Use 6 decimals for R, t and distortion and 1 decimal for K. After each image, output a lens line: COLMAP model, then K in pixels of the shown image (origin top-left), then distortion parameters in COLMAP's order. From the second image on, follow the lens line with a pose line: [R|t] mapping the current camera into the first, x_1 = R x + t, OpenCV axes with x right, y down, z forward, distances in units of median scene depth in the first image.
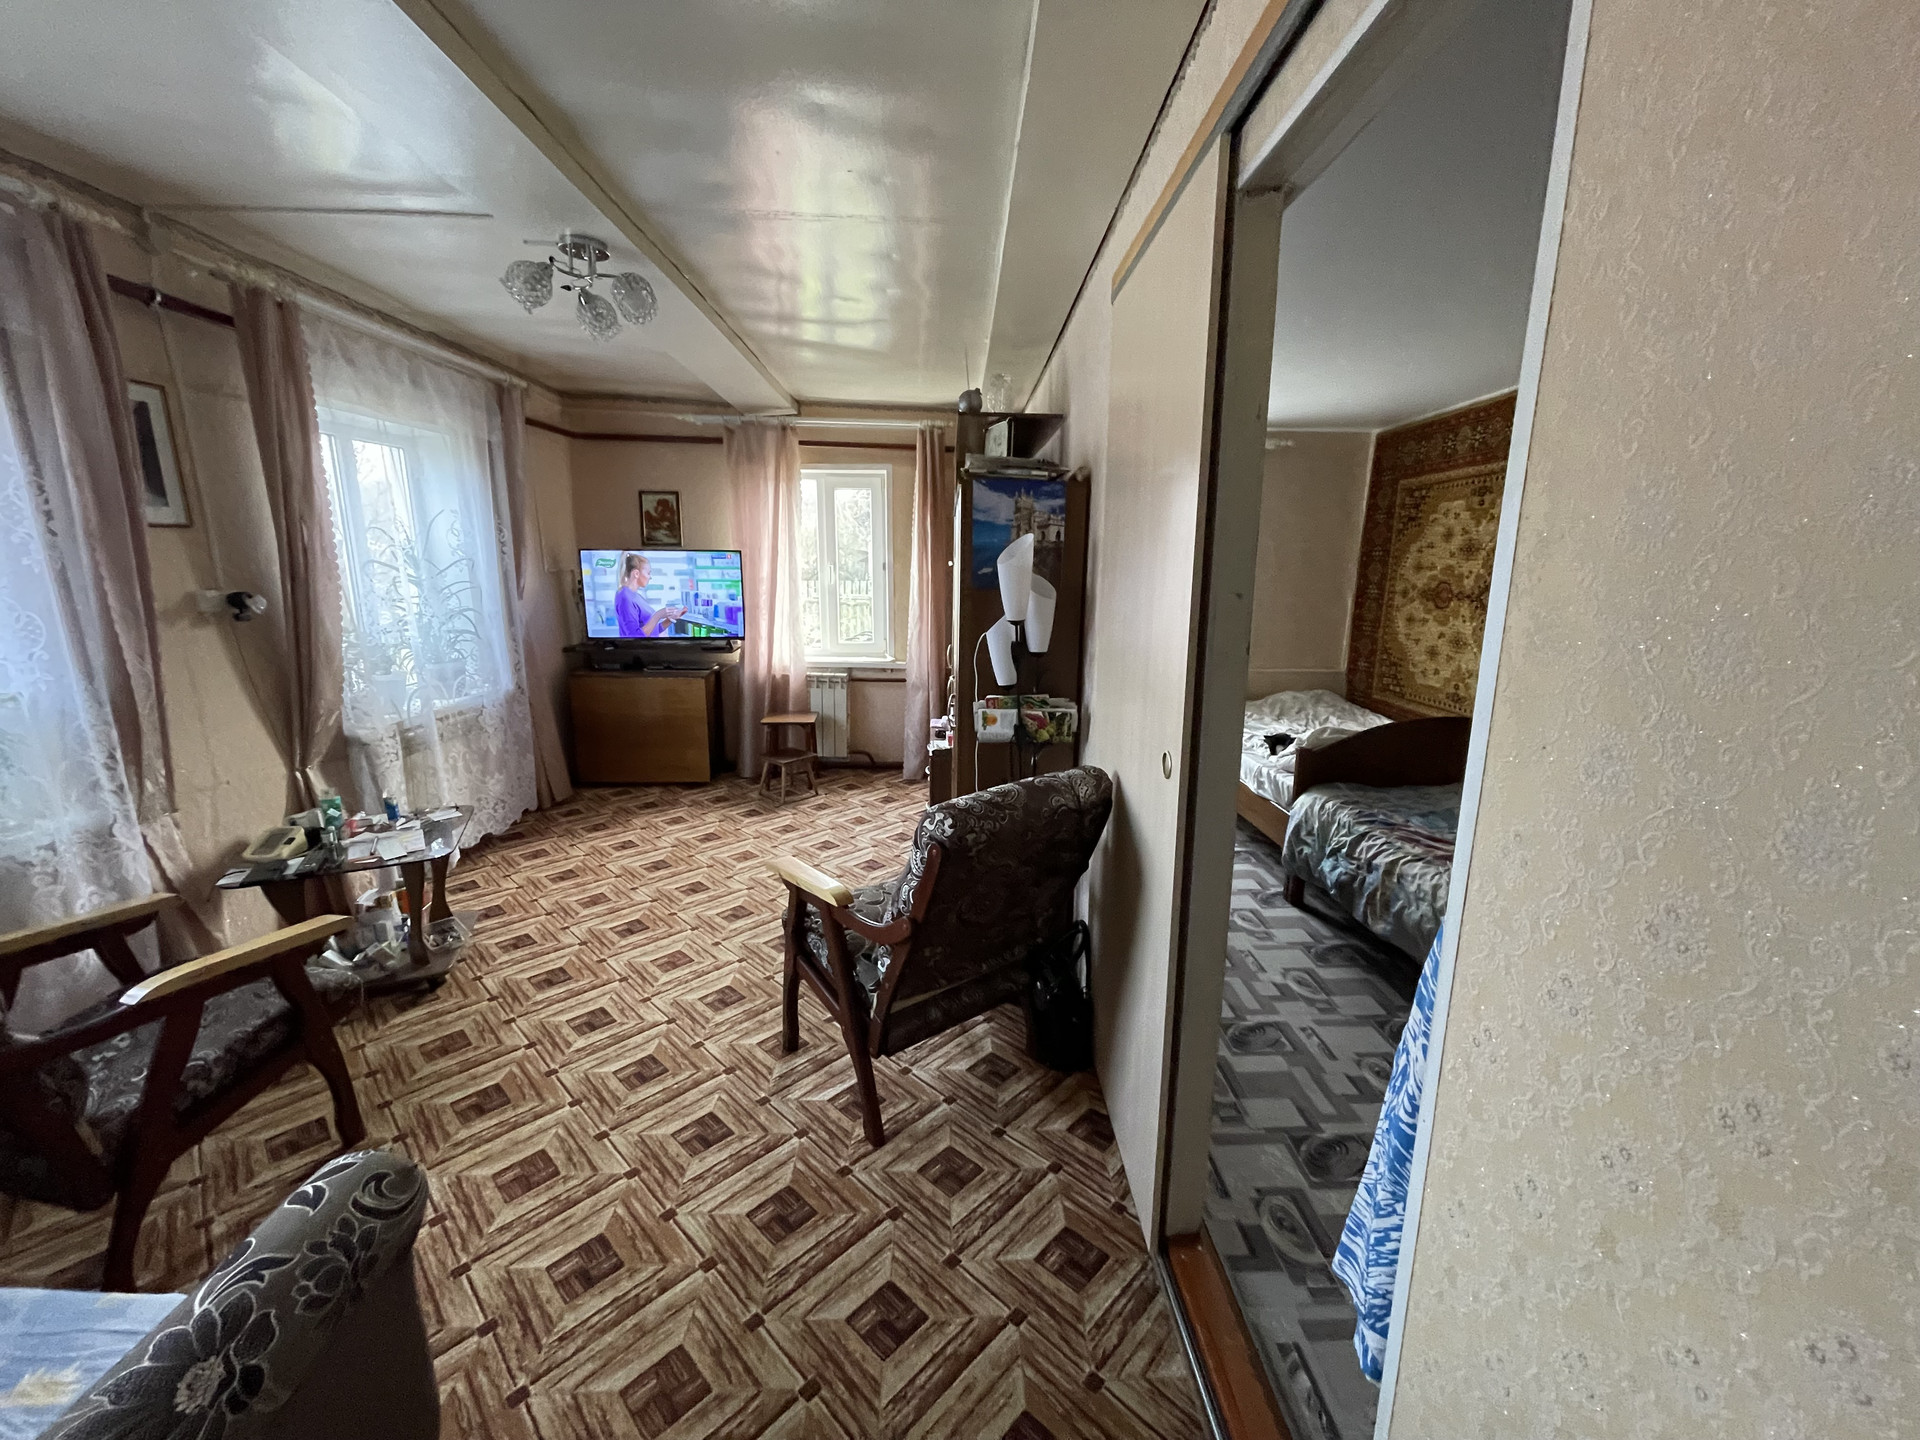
lens RADIAL K [[778.1, 0, 964.4], [0, 778.1, 719.0], [0, 0, 1]] dist [-0.001598, 0.000989]
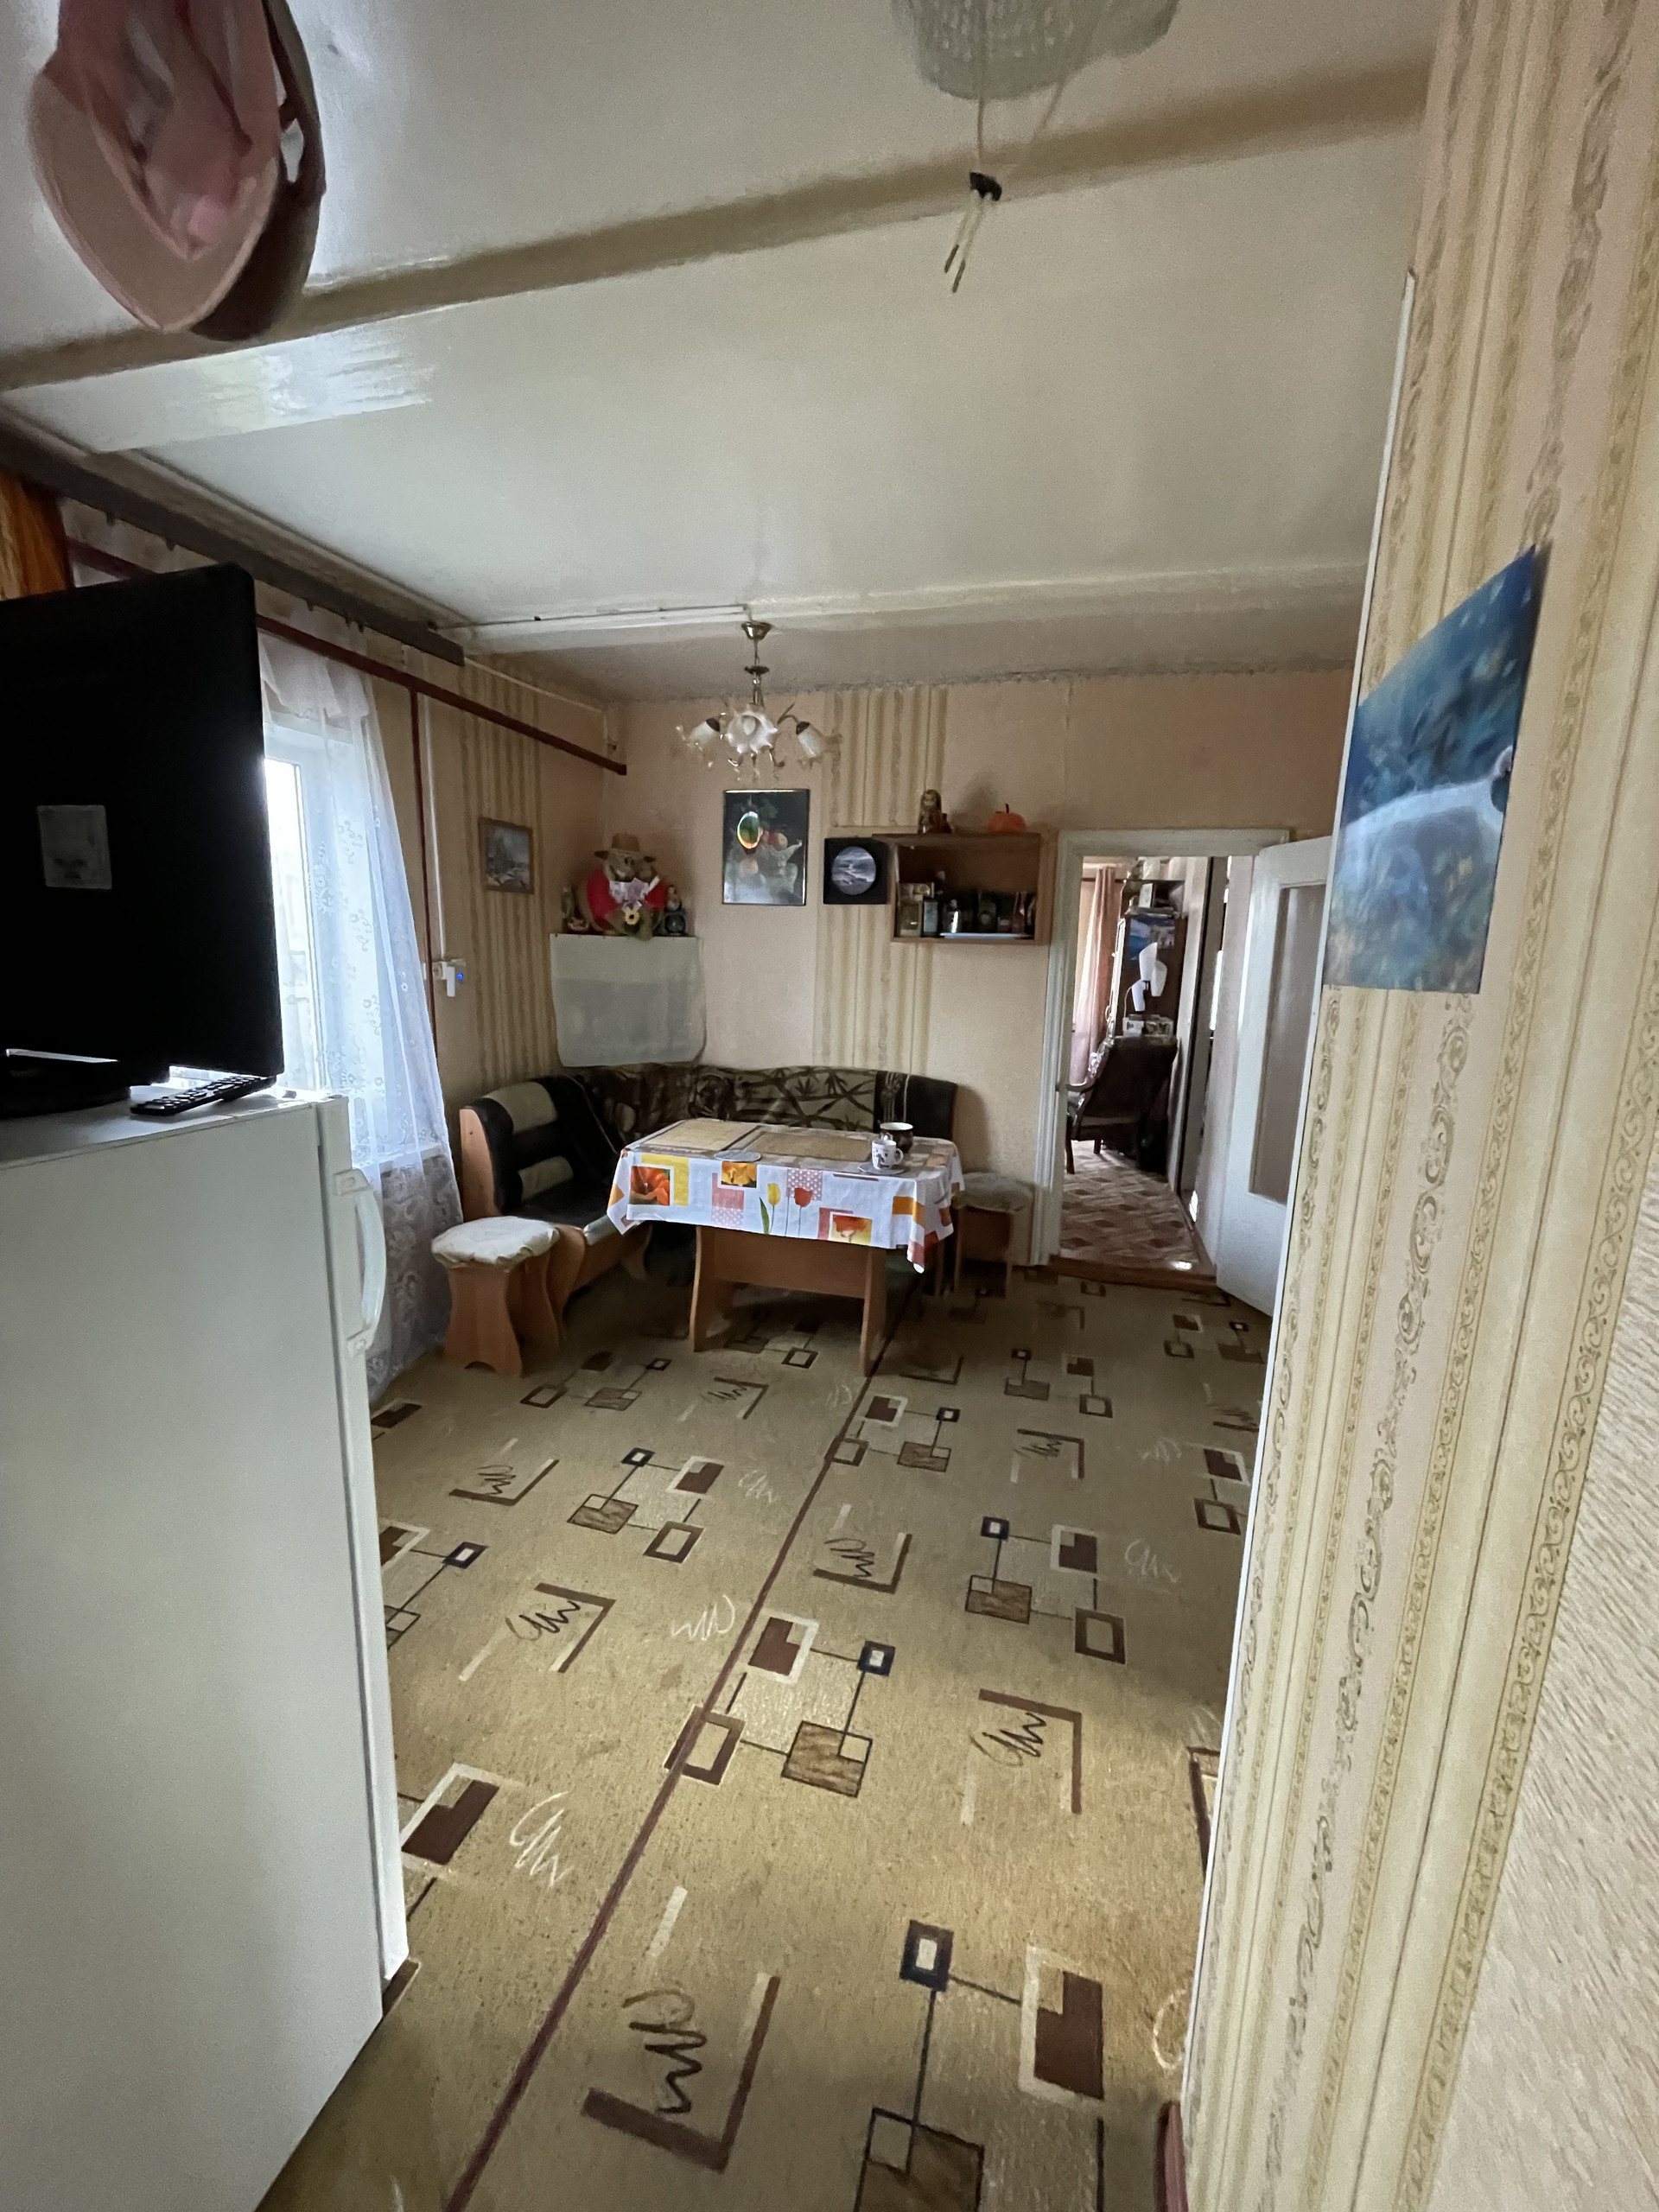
lens RADIAL K [[896.5, 0, 831.5], [0, 896.5, 1107.8], [0, 0, 1]] dist [-0.001598, 0.000989]
pose [[0.952740, 0.075623, -0.294225, -0.009666], [-0.083658, 0.996385, -0.014800, 0.308497], [0.292042, 0.038715, 0.955621, -1.511506]]
